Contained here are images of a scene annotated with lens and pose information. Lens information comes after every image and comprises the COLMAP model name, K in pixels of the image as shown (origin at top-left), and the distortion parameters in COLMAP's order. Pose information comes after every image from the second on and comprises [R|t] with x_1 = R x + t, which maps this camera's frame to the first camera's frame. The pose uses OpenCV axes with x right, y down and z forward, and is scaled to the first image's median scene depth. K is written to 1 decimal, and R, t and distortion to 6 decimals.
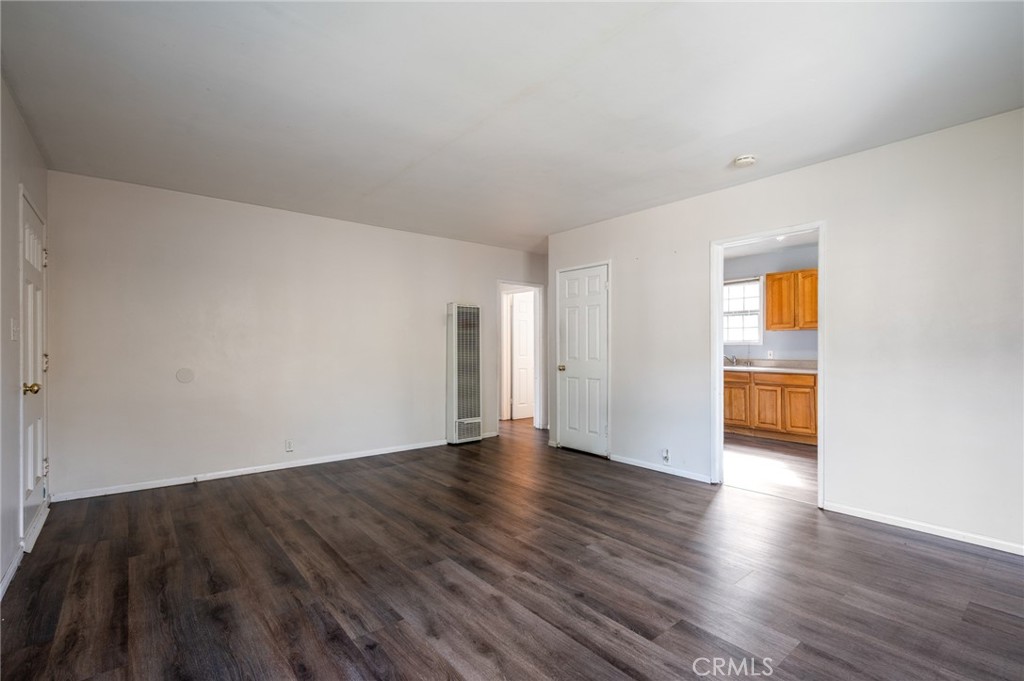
lens RADIAL K [[462.1, 0, 514.7], [0, 462.1, 347.4], [0, 0, 1]] dist [-0.001875, 0.000256]
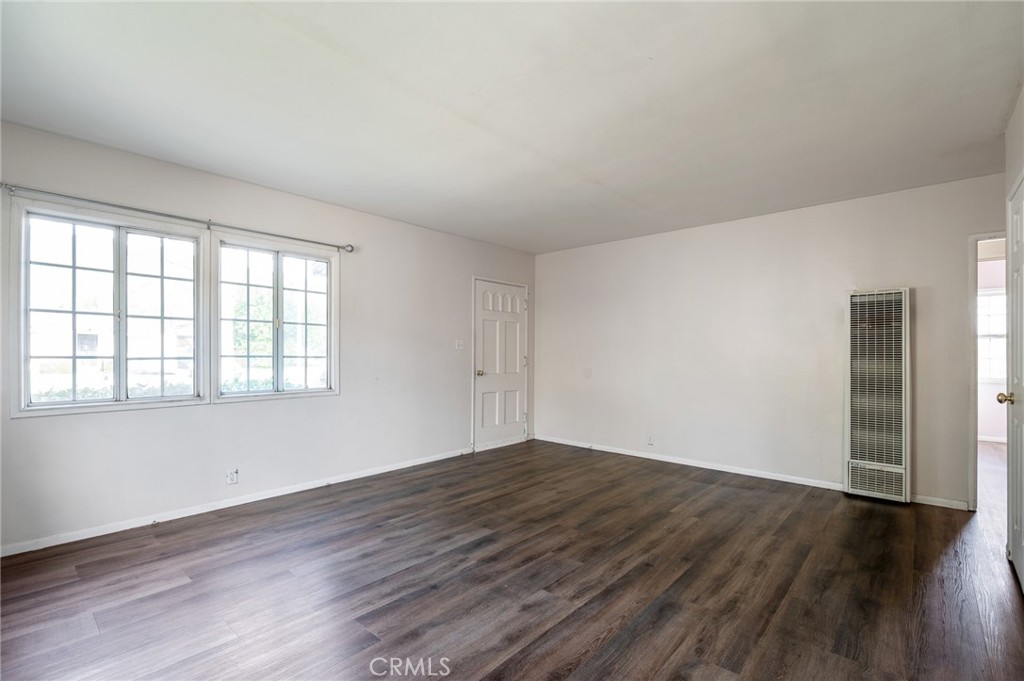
lens RADIAL K [[462.1, 0, 515.6], [0, 462.1, 349.0], [0, 0, 1]] dist [-0.001875, 0.000256]
pose [[0.164023, -0.004770, -0.986445, 0.761861], [-0.006474, 0.999962, -0.005912, -0.001485], [0.986435, 0.007356, 0.163986, 0.631317]]
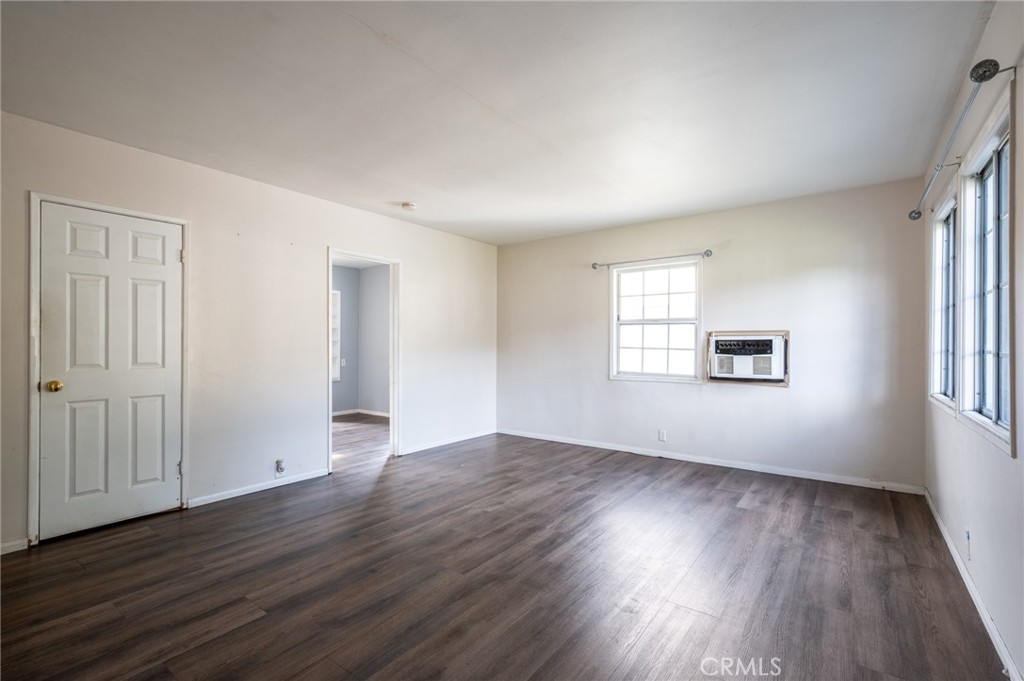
lens RADIAL K [[462.1, 0, 509.5], [0, 462.1, 342.0], [0, 0, 1]] dist [-0.001875, 0.000256]
pose [[-0.234402, 0.008778, 0.972100, -0.801145], [0.003465, 0.999960, -0.008194, 0.001321], [-0.972134, 0.001447, -0.234423, 0.958374]]
